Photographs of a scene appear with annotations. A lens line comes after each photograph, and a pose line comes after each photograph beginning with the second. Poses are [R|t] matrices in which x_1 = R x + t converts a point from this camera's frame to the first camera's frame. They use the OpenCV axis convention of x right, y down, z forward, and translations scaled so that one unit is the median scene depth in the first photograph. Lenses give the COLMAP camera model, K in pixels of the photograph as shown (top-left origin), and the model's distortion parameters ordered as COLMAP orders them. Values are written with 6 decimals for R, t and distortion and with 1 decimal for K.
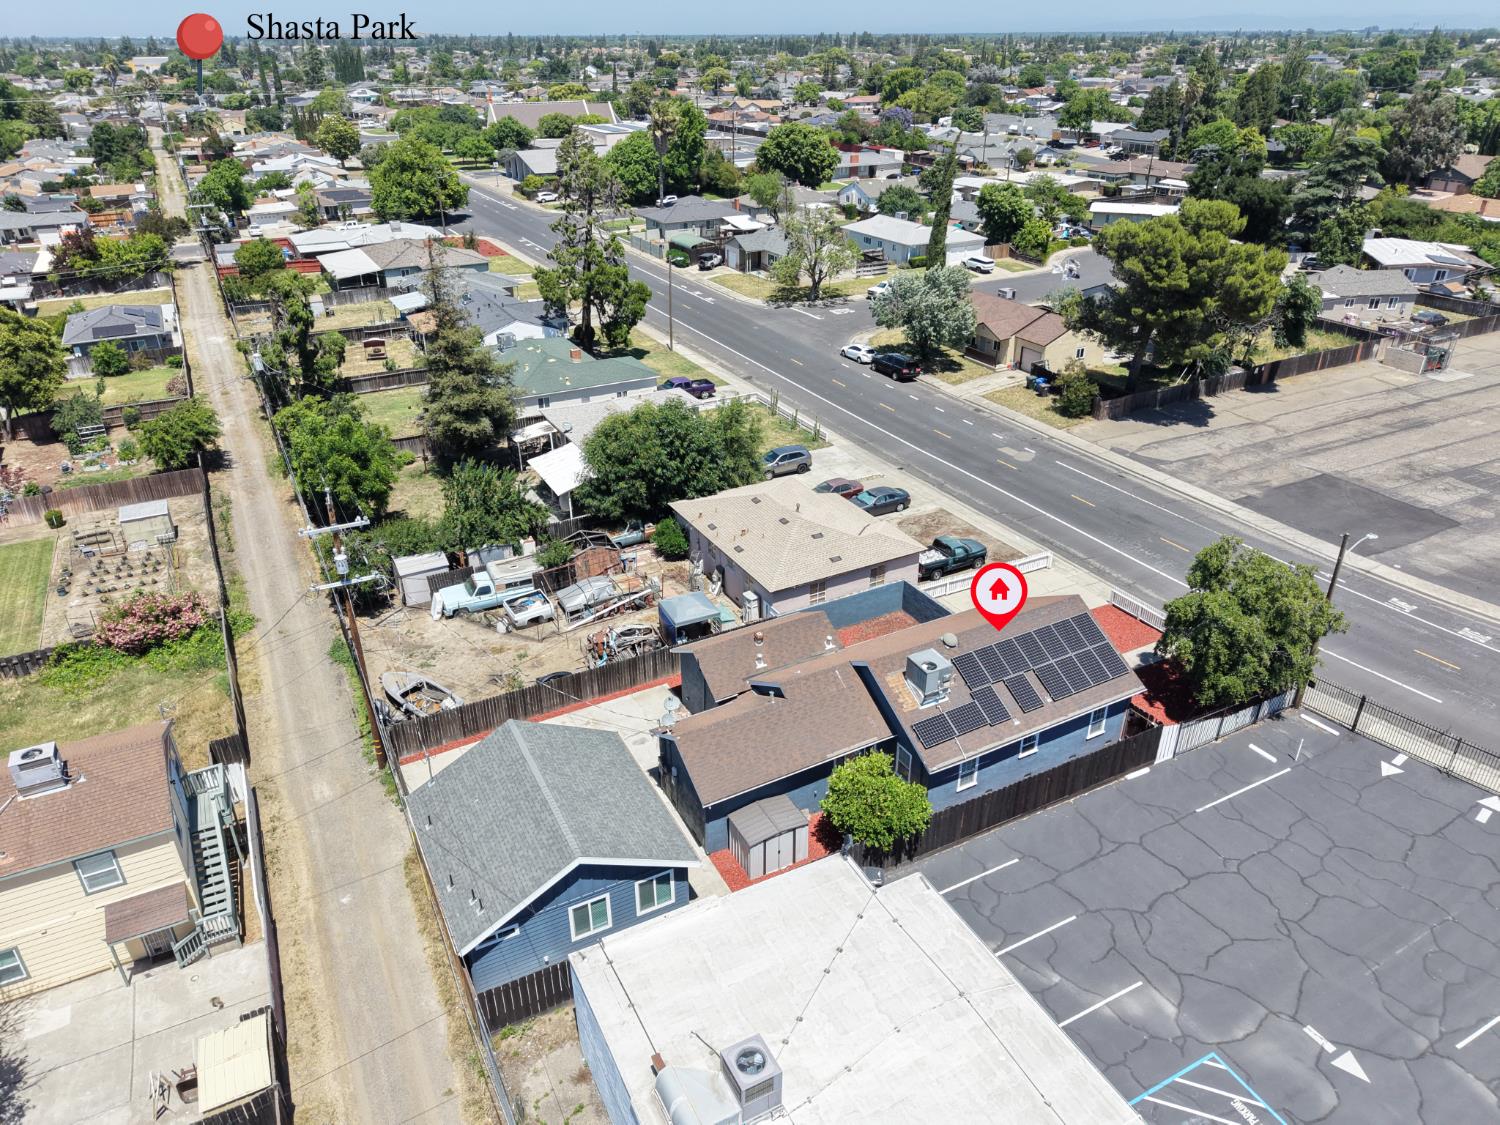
lens RADIAL K [[999.9, 0, 750.0], [0, 999.9, 562.5], [0, 0, 1]] dist [0.009369, -0.004205]
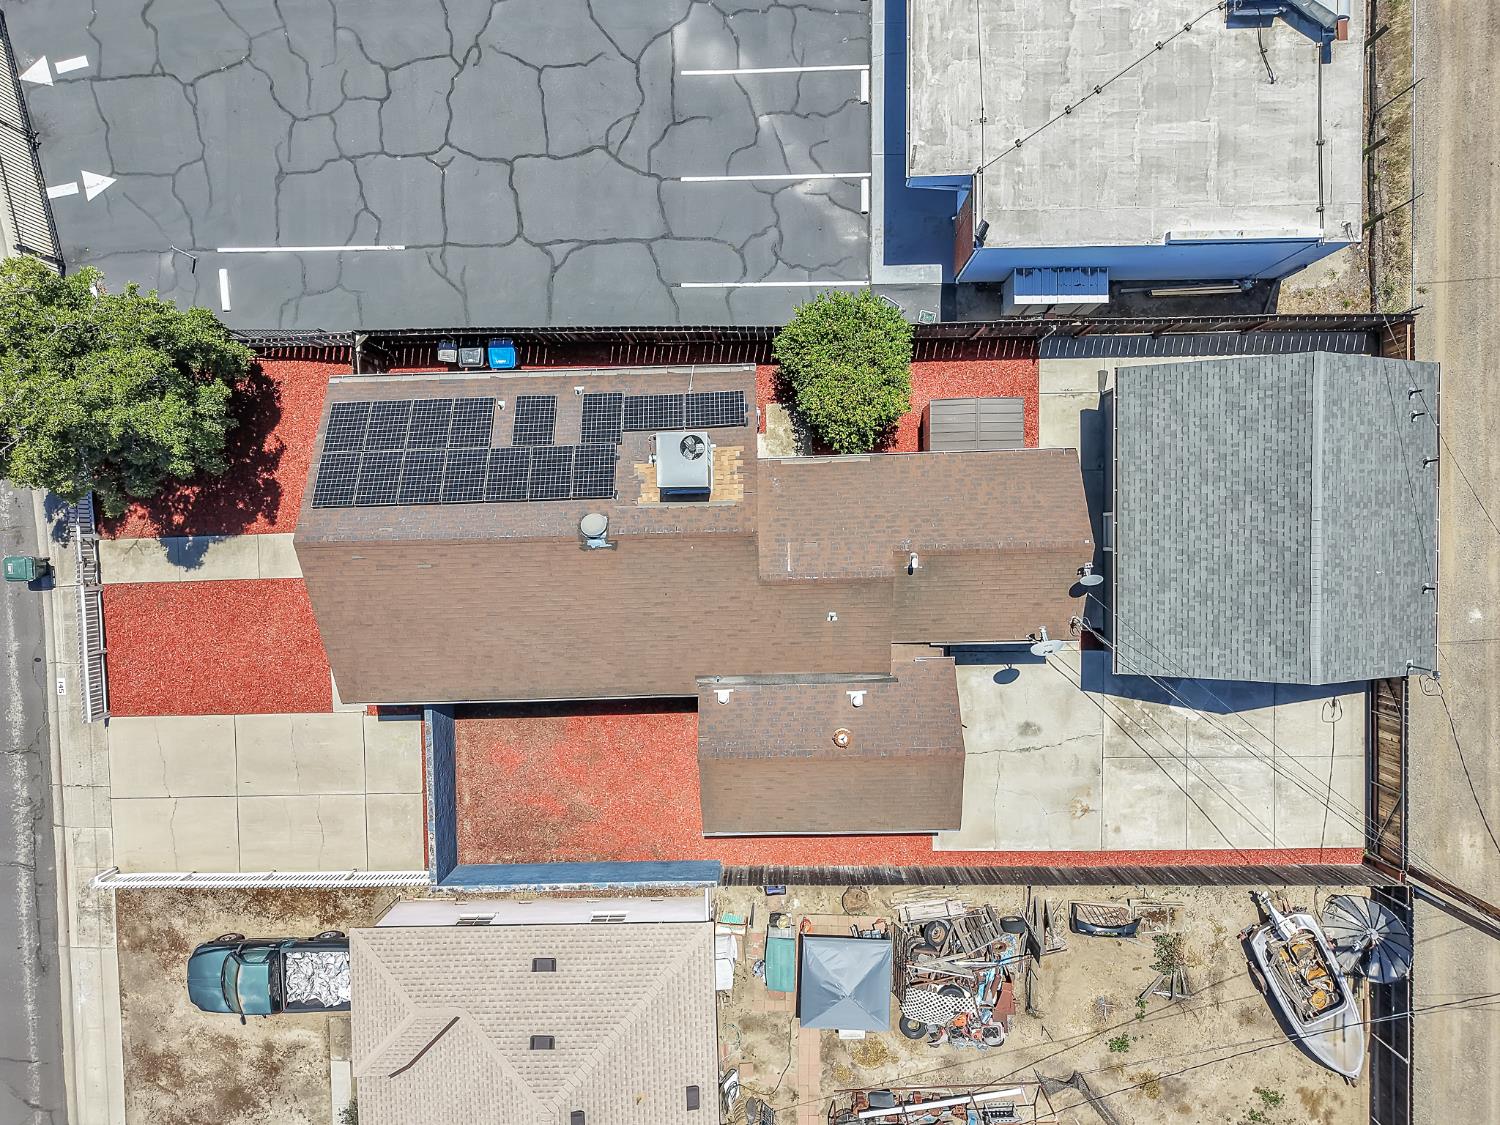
lens RADIAL K [[999.9, 0, 750.0], [0, 999.9, 562.5], [0, 0, 1]] dist [0.009369, -0.004205]
pose [[-0.893089, -0.449323, 0.022384, 0.110363], [0.238421, -0.430527, 0.870518, -0.463101], [-0.381507, 0.782787, 0.491627, 0.786356]]
